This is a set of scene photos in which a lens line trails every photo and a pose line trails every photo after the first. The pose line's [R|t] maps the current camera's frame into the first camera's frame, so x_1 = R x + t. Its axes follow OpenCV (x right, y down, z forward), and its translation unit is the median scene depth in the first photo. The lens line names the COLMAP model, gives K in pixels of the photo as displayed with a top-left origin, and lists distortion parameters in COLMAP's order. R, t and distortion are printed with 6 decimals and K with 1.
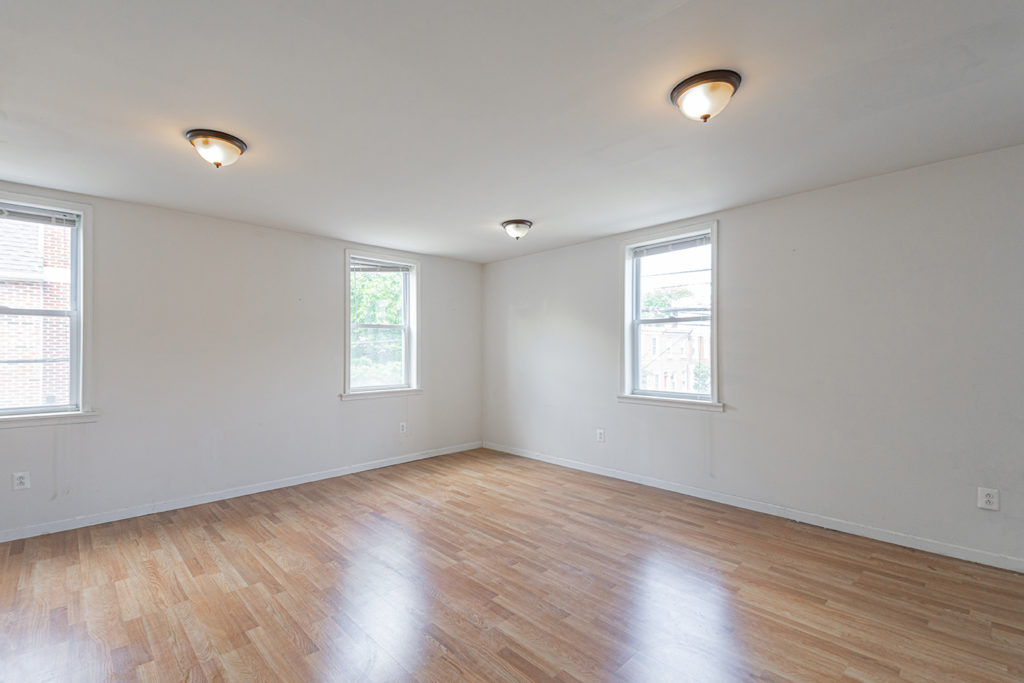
lens RADIAL K [[457.4, 0, 493.3], [0, 457.4, 344.6], [0, 0, 1]] dist [0.078816, -0.043020]
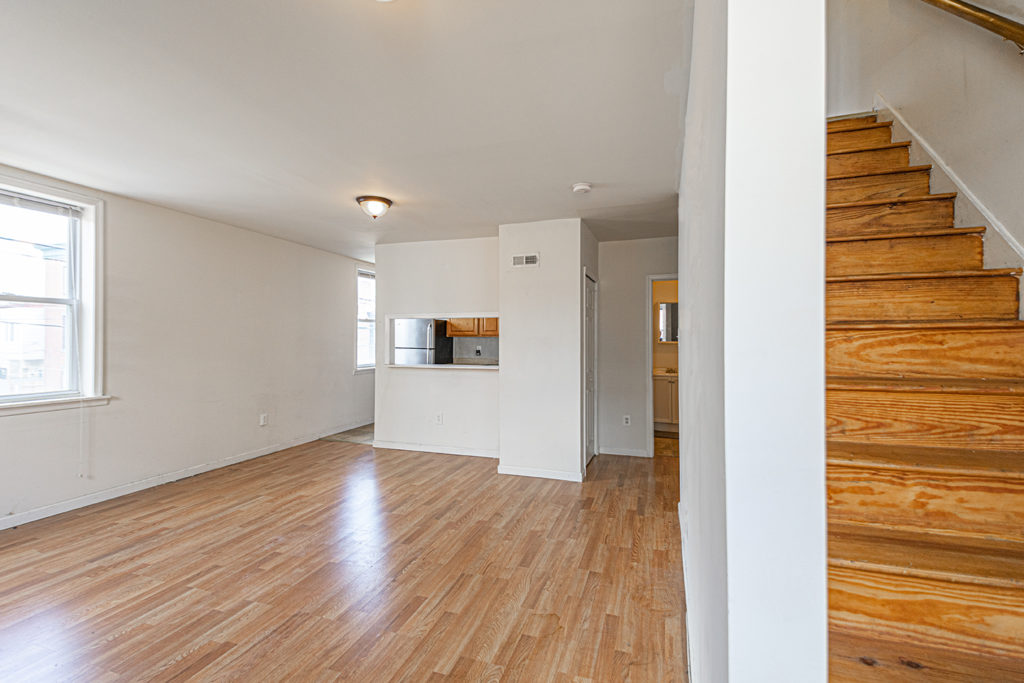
lens RADIAL K [[444.2, 0, 513.2], [0, 444.2, 327.6], [0, 0, 1]] dist [0.074223, -0.037562]
pose [[-0.488493, 0.026421, 0.872168, -0.826858], [-0.016304, 0.999091, -0.039397, 0.012480], [-0.872415, -0.033465, -0.487618, 0.831570]]
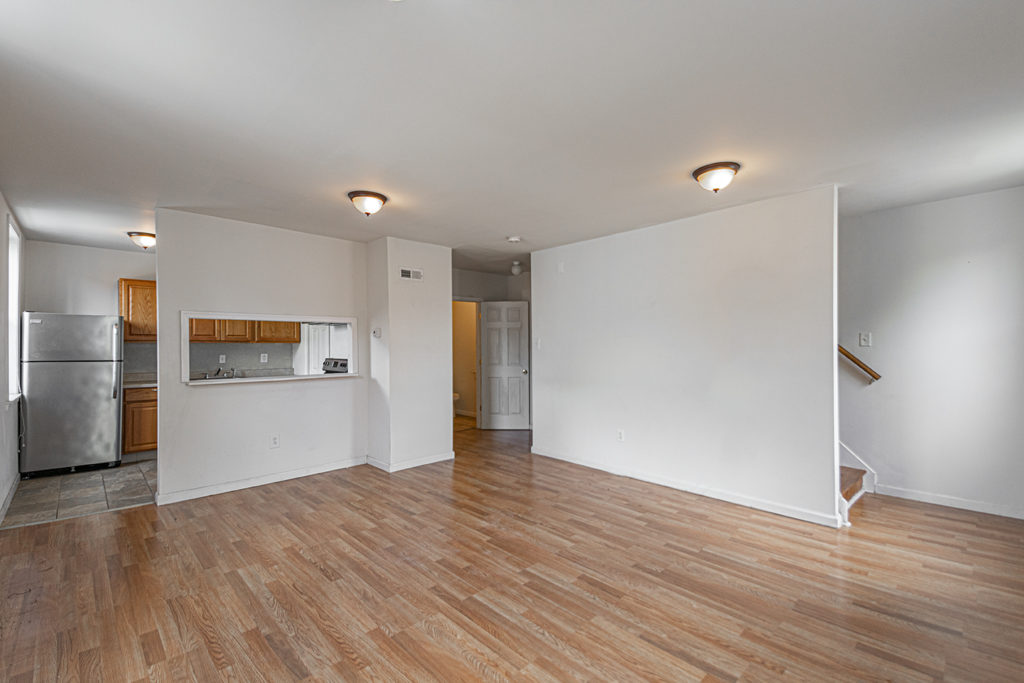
lens RADIAL K [[438.0, 0, 509.8], [0, 438.0, 341.6], [0, 0, 1]] dist [0.069921, -0.036241]
pose [[-0.999901, 0.008722, -0.011084, -0.031005], [0.009006, 0.999625, -0.025868, 0.020574], [0.010854, -0.025965, -0.999604, 1.581028]]
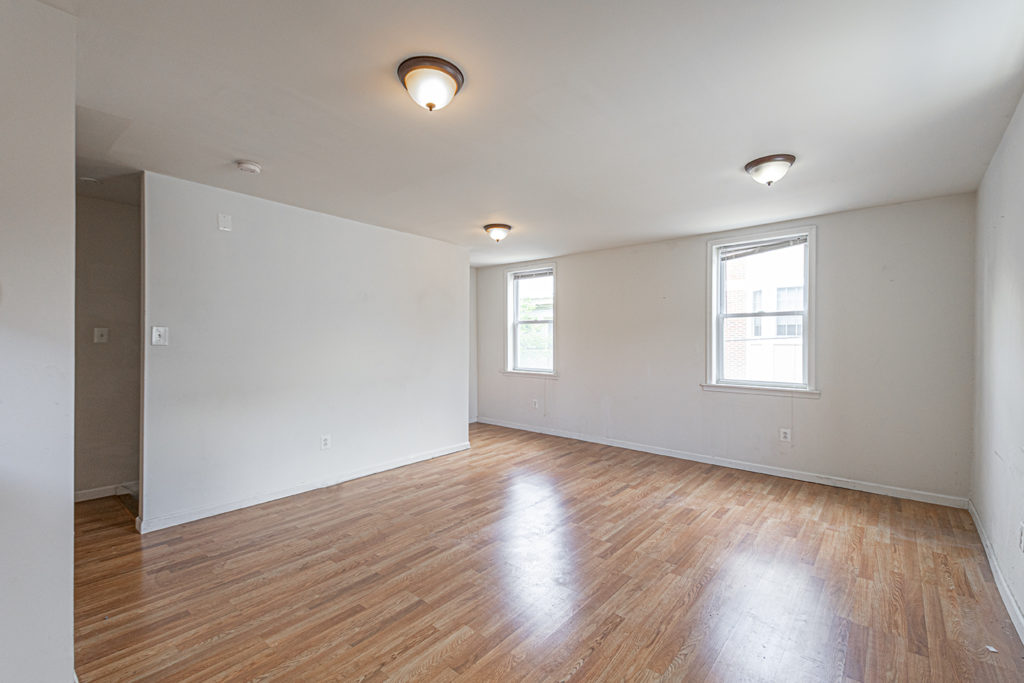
lens RADIAL K [[438.0, 0, 509.8], [0, 438.0, 341.6], [0, 0, 1]] dist [0.069921, -0.036241]
pose [[0.111347, 0.006922, -0.993758, 0.833941], [0.011441, 0.999901, 0.008247, -0.000541], [0.993716, -0.012288, 0.111256, 0.634145]]
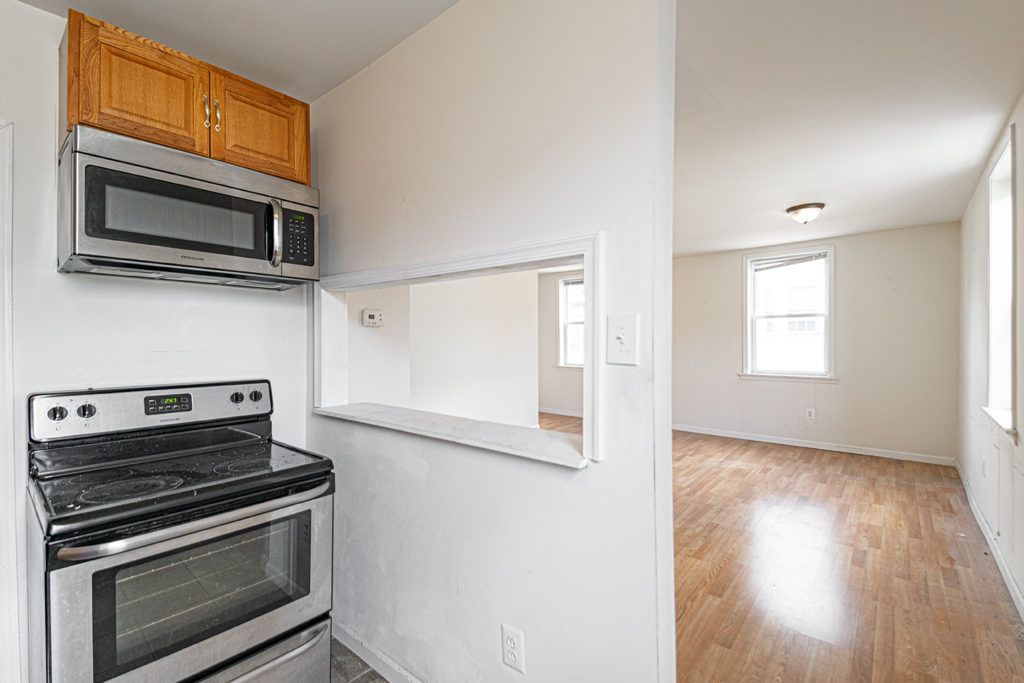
lens RADIAL K [[451.3, 0, 512.0], [0, 451.3, 341.5], [0, 0, 1]] dist [0.093908, -0.050214]
pose [[0.129869, 0.011369, -0.991466, 1.130166], [0.021492, 0.999667, 0.014278, -0.014463], [0.991298, -0.023163, 0.129581, 0.317358]]
